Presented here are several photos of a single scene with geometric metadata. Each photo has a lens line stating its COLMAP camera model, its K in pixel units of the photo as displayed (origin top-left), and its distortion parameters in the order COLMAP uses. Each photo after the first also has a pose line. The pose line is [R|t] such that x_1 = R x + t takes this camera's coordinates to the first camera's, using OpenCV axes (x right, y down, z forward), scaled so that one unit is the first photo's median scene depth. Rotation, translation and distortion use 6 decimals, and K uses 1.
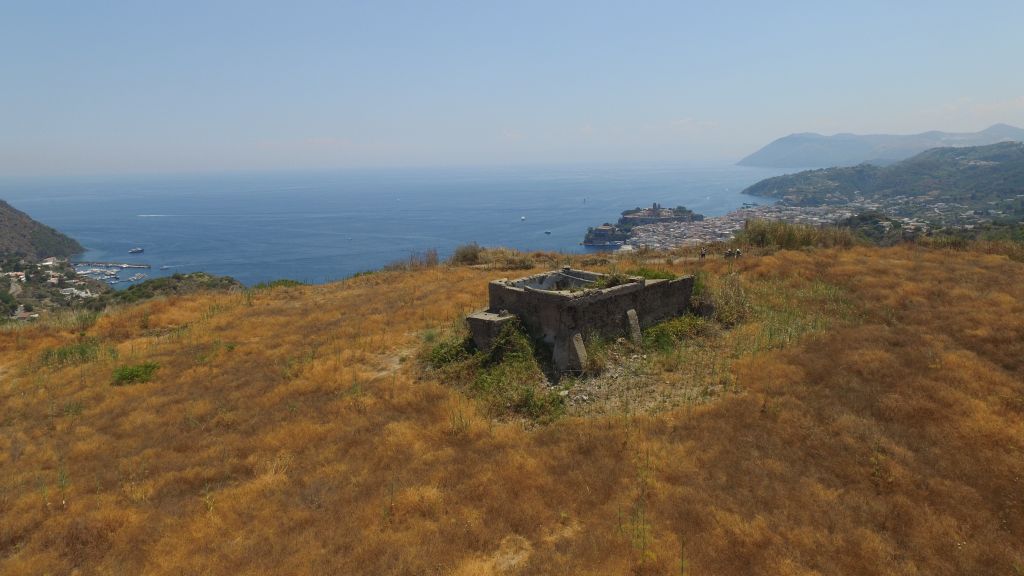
lens RADIAL K [[600.4, 0, 514.5], [0, 600.4, 282.8], [0, 0, 1]] dist [-0.001431, 0.009049]
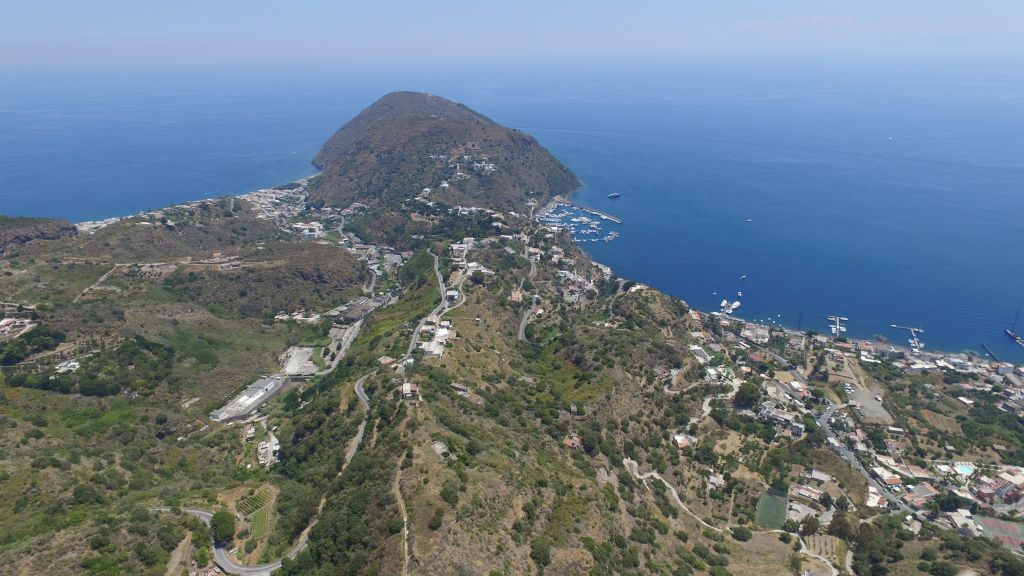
lens RADIAL K [[600.4, 0, 511.1], [0, 600.4, 277.1], [0, 0, 1]] dist [-0.001431, 0.009049]
pose [[0.738764, 0.254805, -0.623941, -0.176972], [-0.138739, 0.963446, 0.229181, -4.790802], [0.659529, -0.082746, 0.747110, -0.916903]]
